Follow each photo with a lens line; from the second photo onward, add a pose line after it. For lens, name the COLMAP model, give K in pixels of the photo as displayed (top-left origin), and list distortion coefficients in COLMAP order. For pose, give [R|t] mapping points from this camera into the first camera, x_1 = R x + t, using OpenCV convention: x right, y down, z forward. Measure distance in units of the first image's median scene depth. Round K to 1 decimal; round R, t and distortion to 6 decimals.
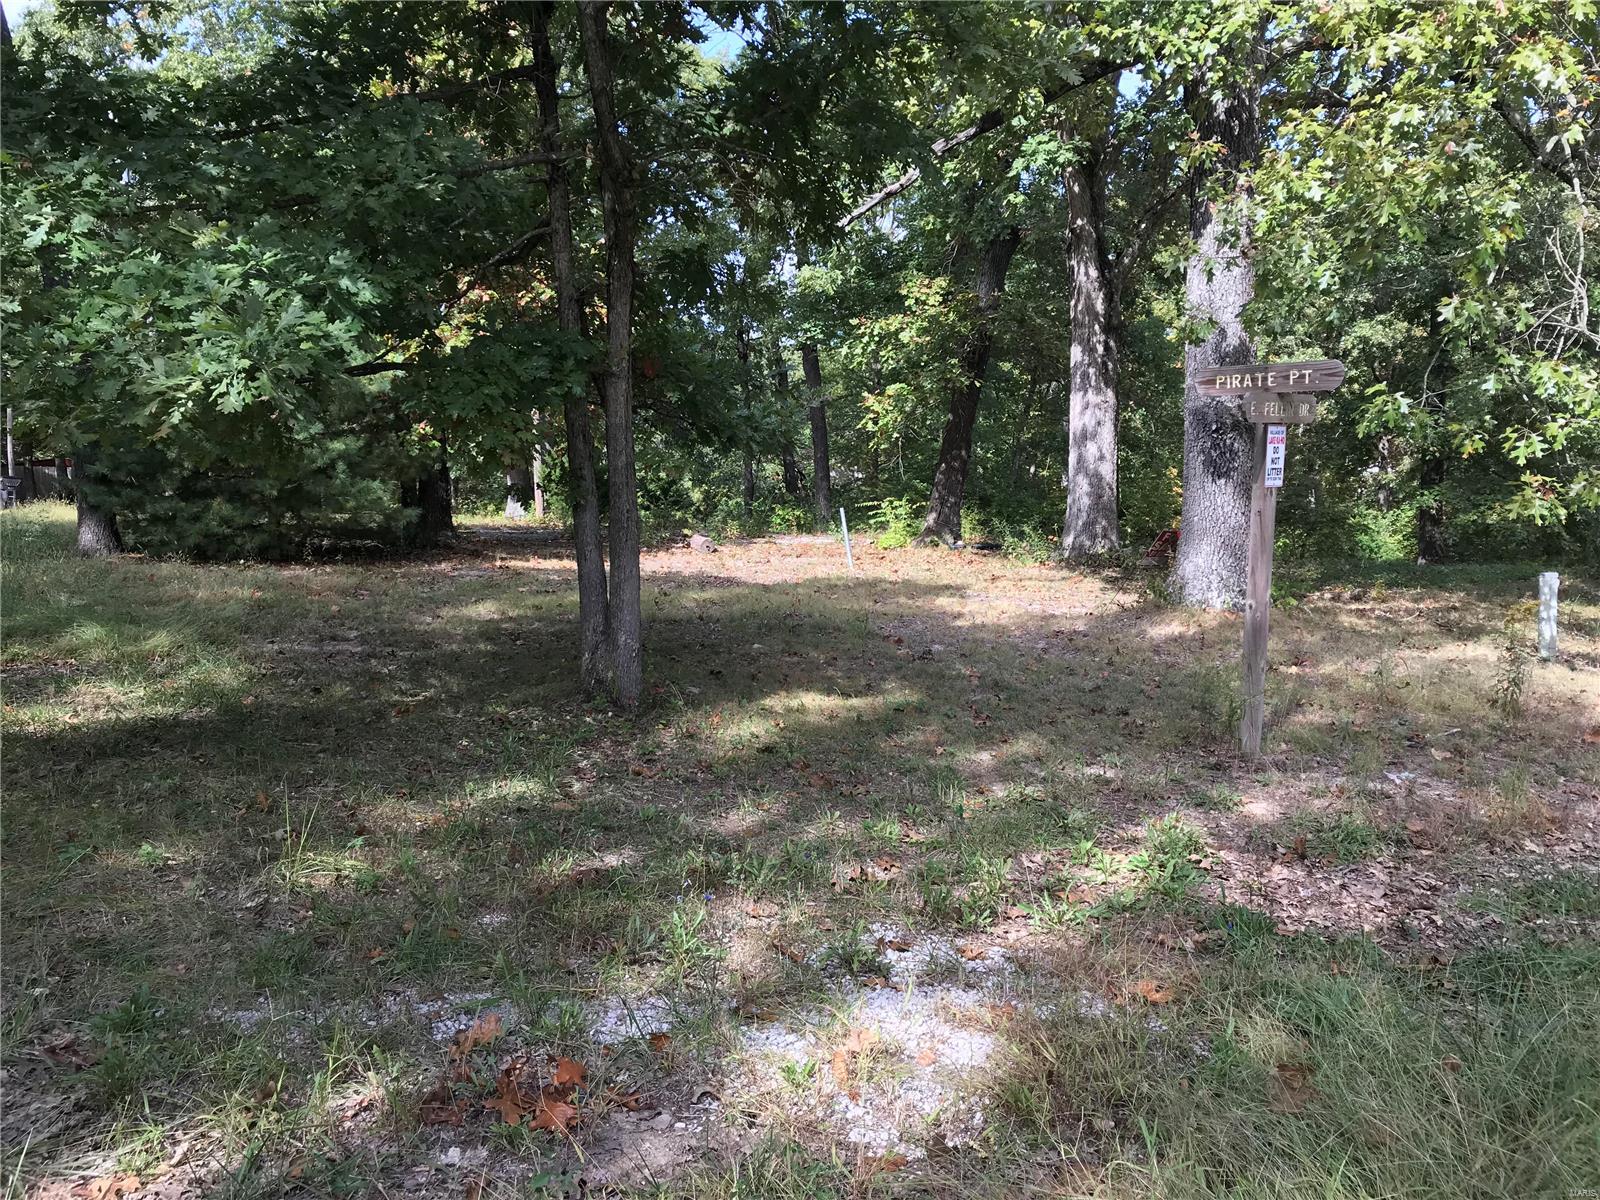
lens RADIAL K [[1306.8, 0, 799.2], [0, 1306.8, 634.1], [0, 0, 1]] dist [0.040258, -0.074609]
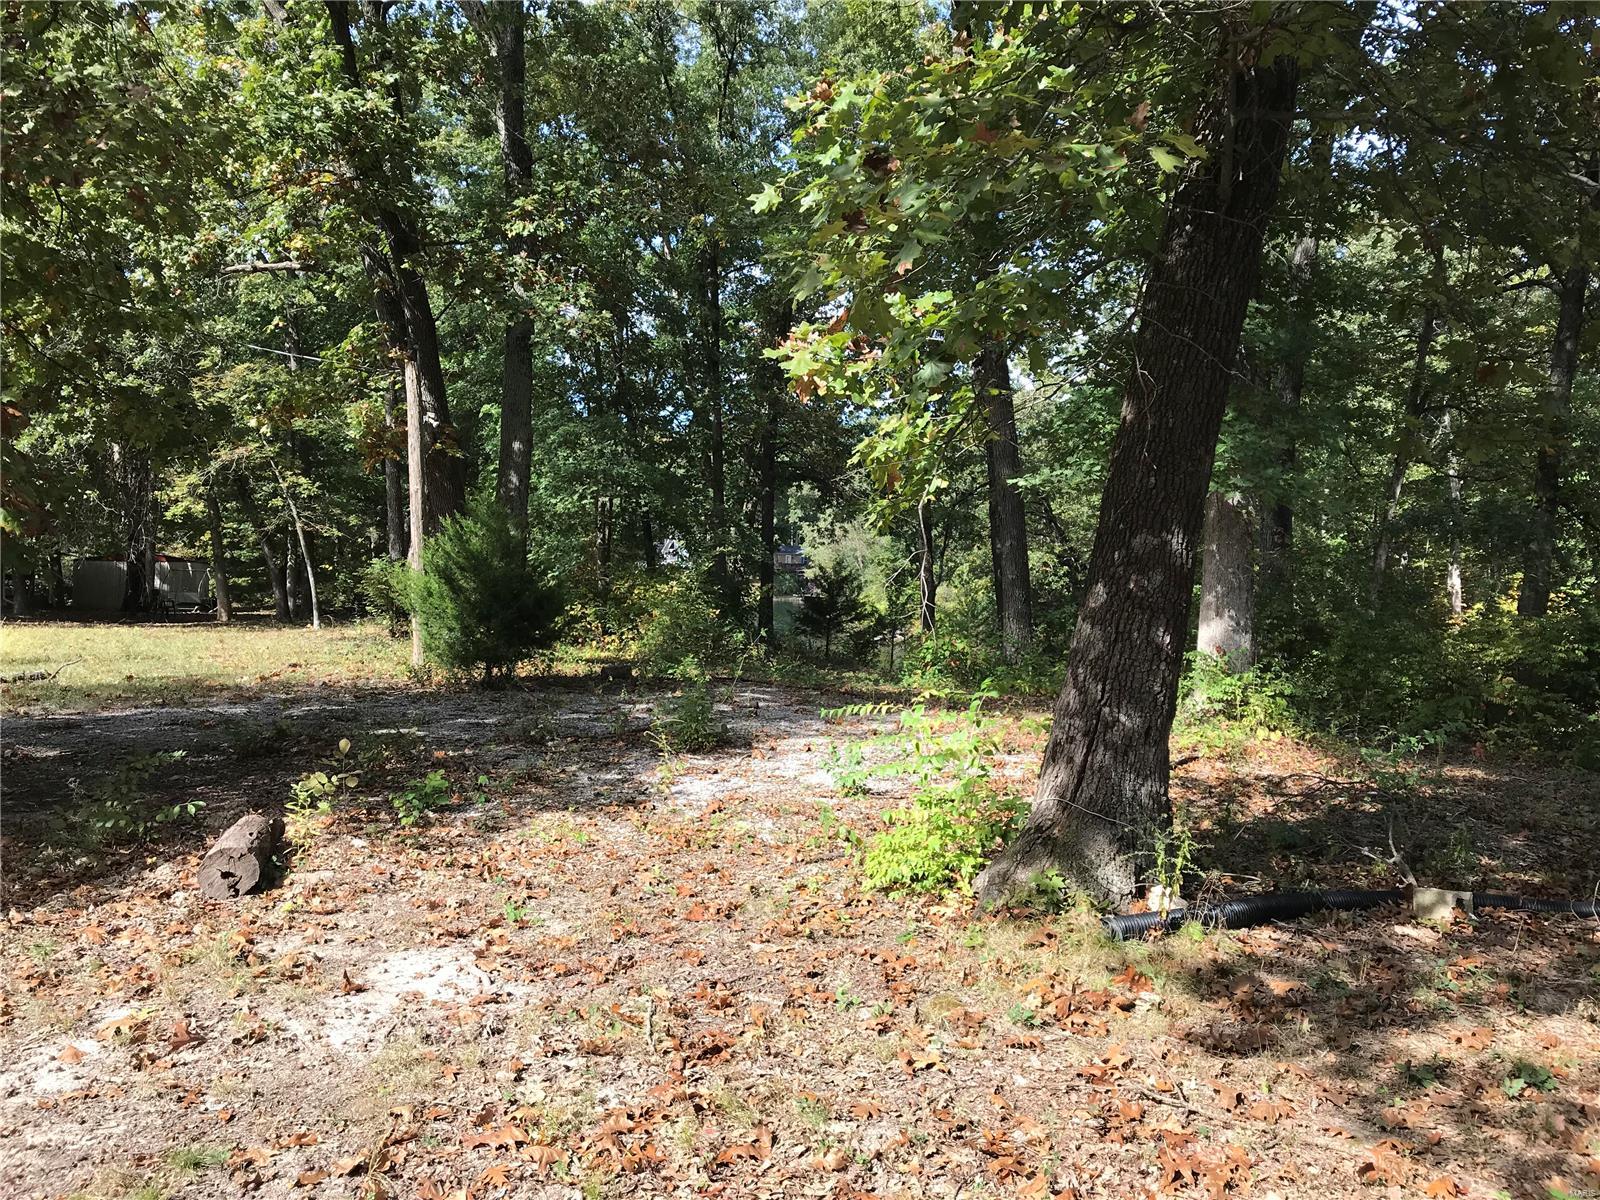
lens RADIAL K [[1277.3, 0, 800.0], [0, 1277.3, 600.0], [0, 0, 1]] dist [0.034132, -0.042440]
pose [[0.966555, 0.007502, -0.256351, 0.124521], [-0.029980, 0.996024, -0.083889, -0.108611], [0.254703, 0.088769, 0.962936, 0.771679]]
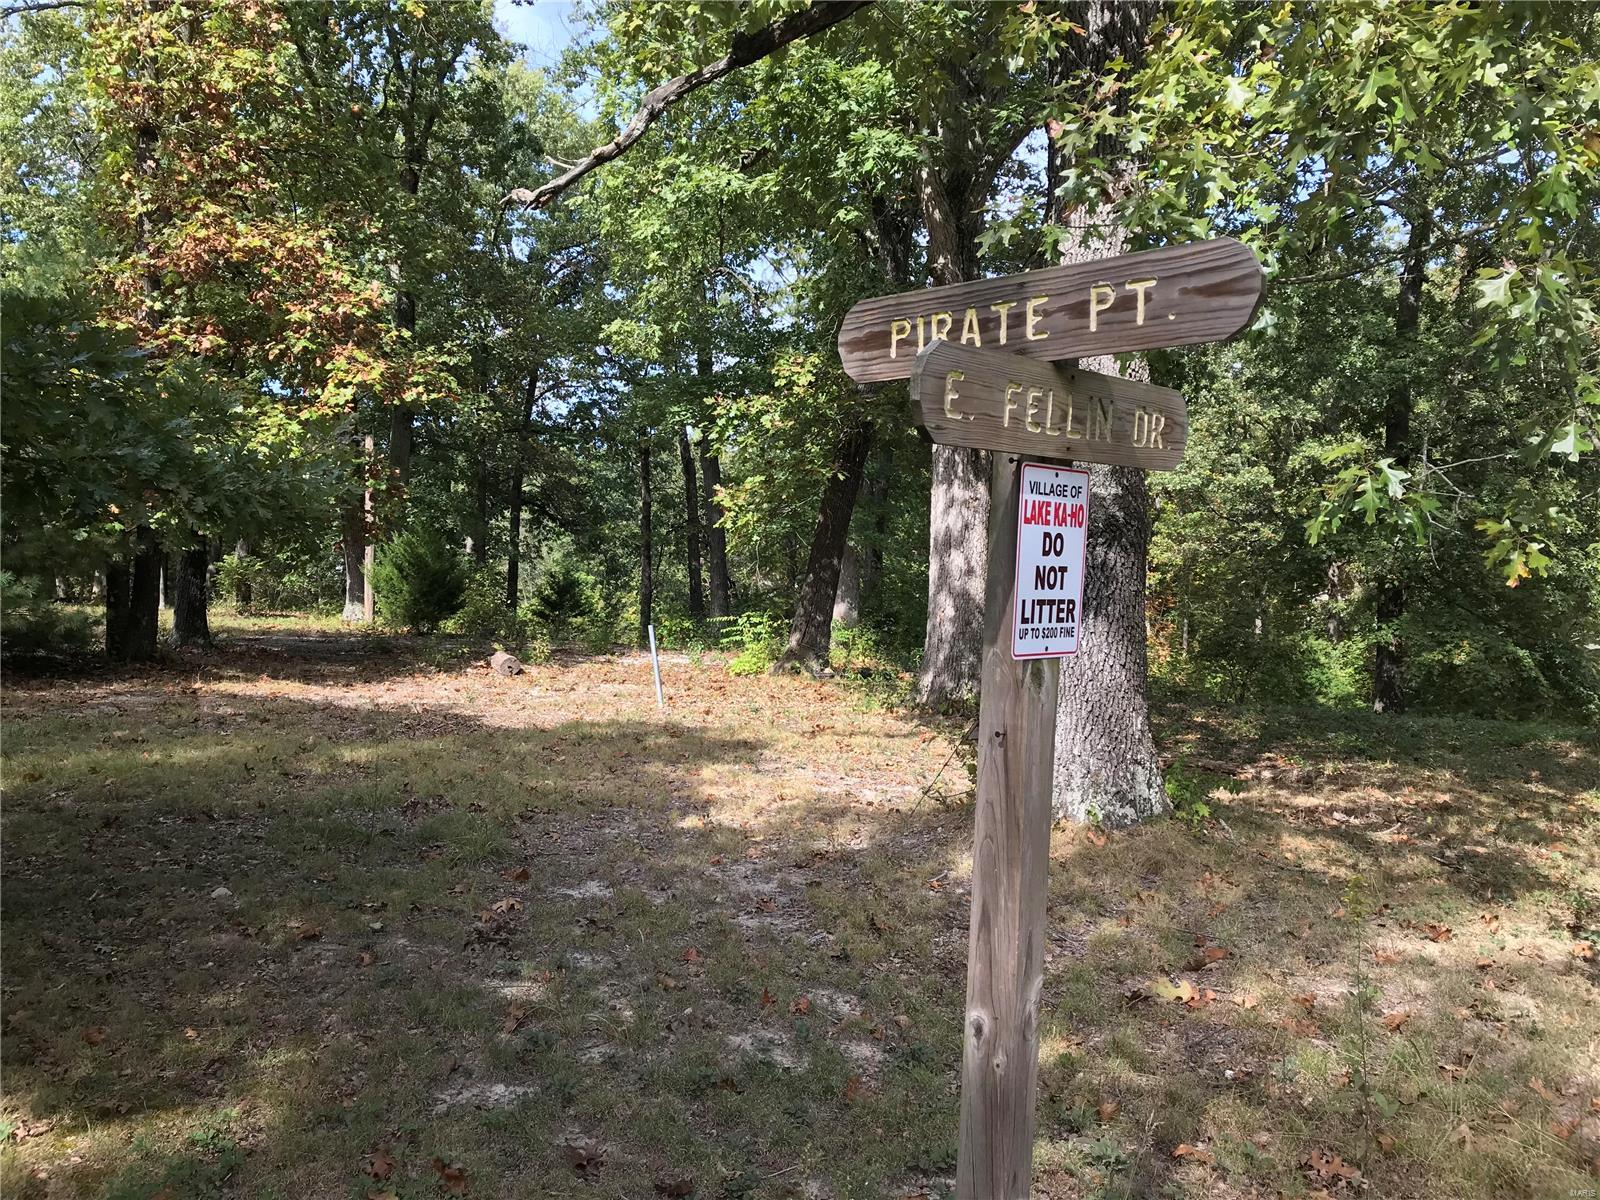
lens RADIAL K [[1306.8, 0, 799.2], [0, 1306.8, 634.1], [0, 0, 1]] dist [0.040258, -0.074609]
pose [[0.999001, 0.031430, 0.031782, 0.082071], [-0.028705, 0.996149, -0.082850, -0.025363], [-0.034263, 0.081855, 0.996055, 0.193117]]
